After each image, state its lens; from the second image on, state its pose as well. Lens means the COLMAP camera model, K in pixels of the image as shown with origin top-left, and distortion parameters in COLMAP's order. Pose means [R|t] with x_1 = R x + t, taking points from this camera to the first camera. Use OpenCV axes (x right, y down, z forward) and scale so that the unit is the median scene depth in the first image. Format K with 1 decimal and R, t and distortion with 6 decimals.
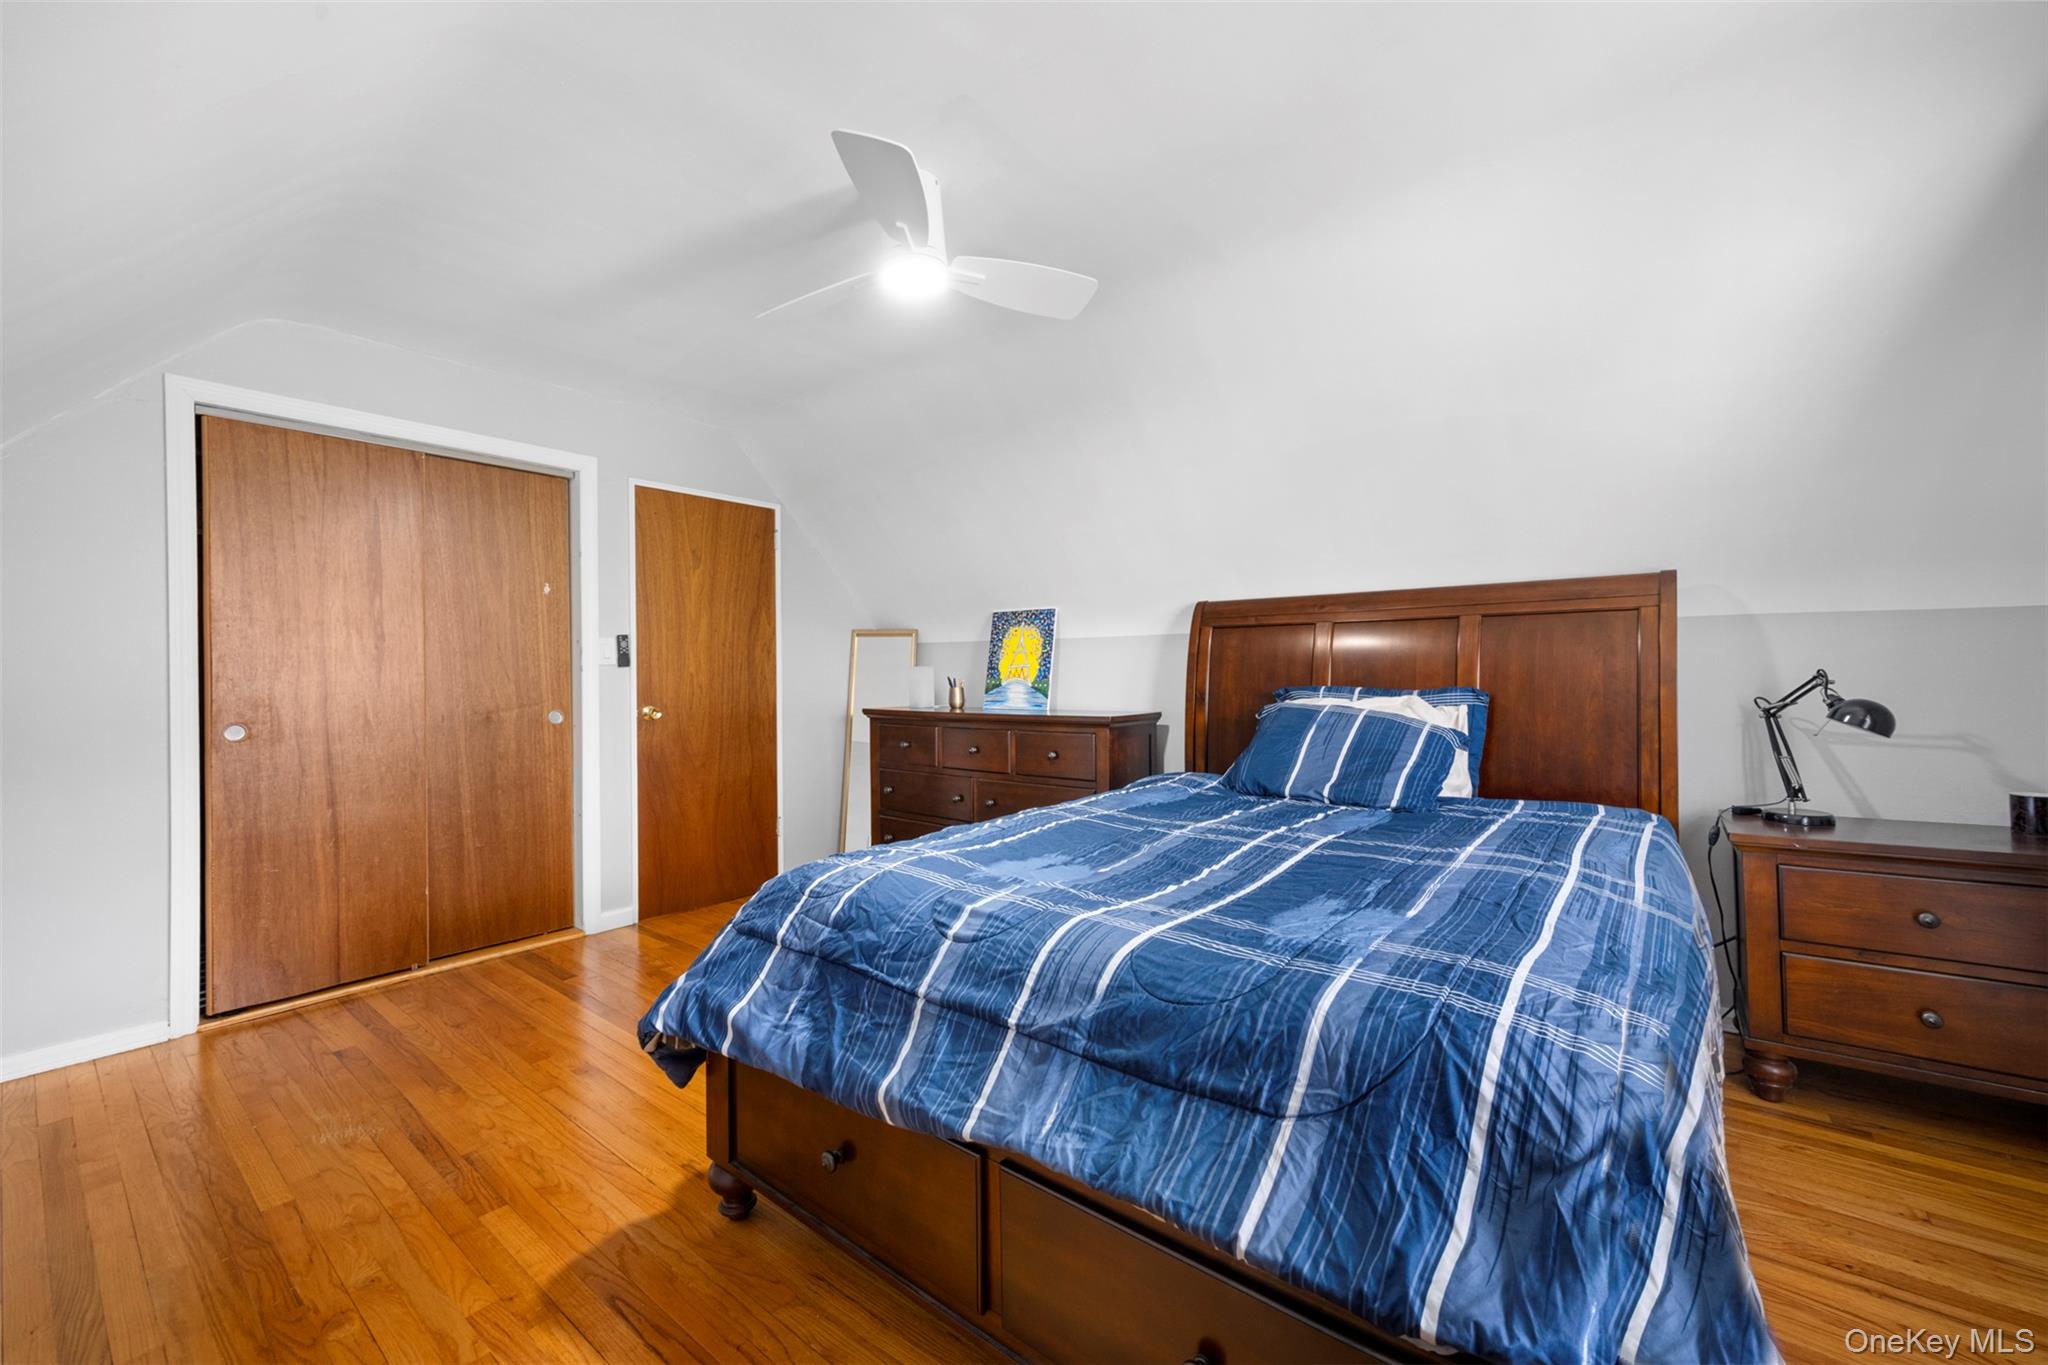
lens RADIAL K [[819.2, 0, 1030.7], [0, 819.2, 673.9], [0, 0, 1]] dist [0.003582, 0.000291]
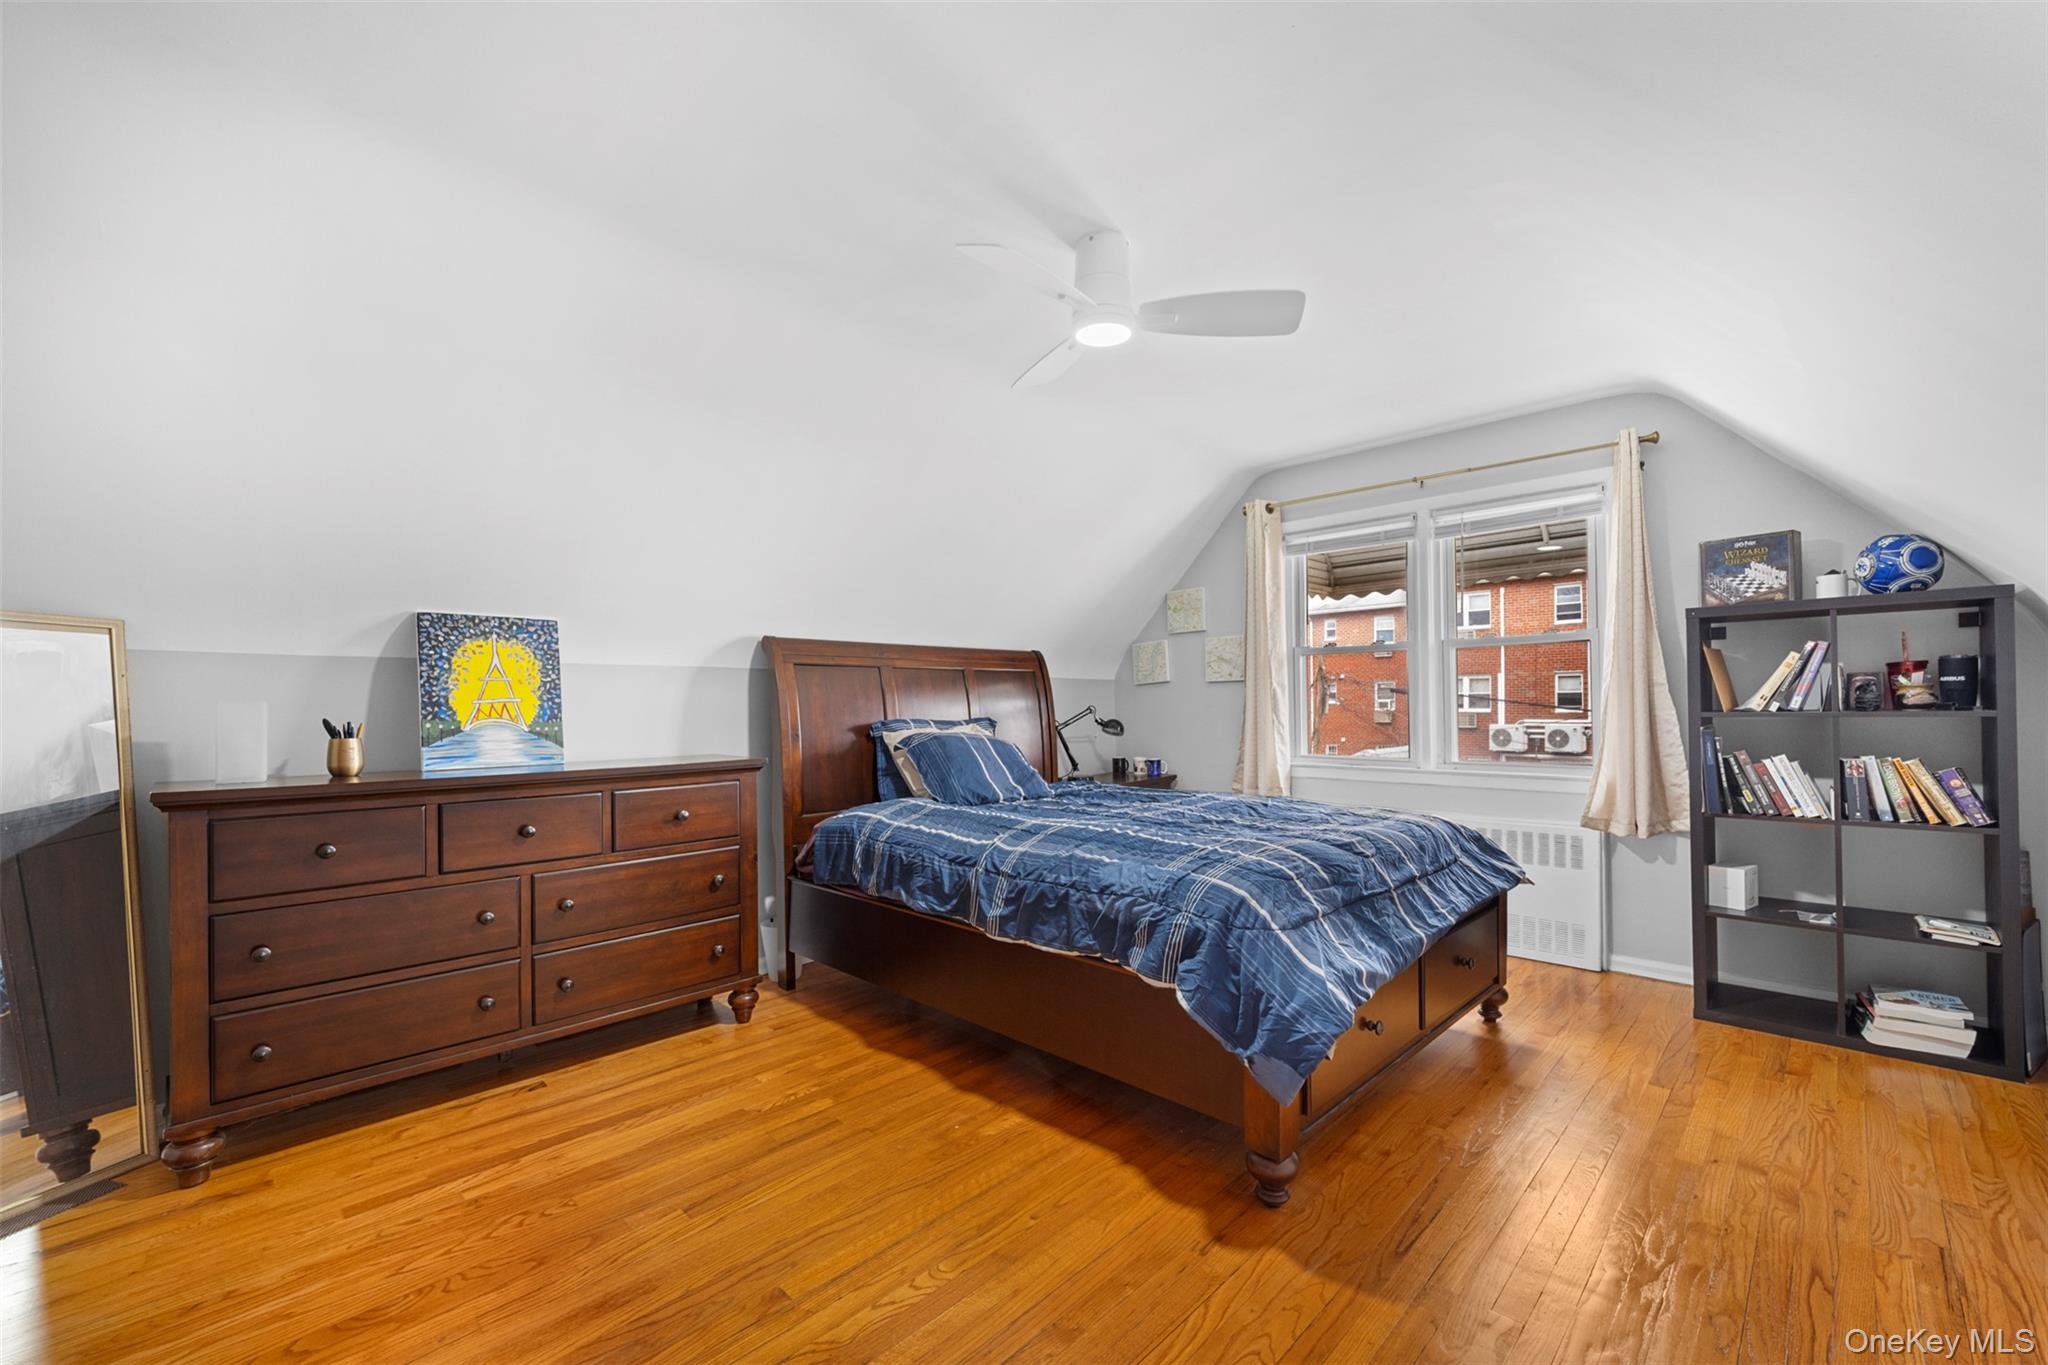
lens RADIAL K [[819.2, 0, 1031.2], [0, 819.2, 697.4], [0, 0, 1]] dist [0.003582, 0.000291]
pose [[0.108102, 0.013964, 0.994042, -0.630900], [0.011325, 0.999819, -0.015277, 0.002737], [-0.994075, 0.012909, 0.107924, 0.509979]]
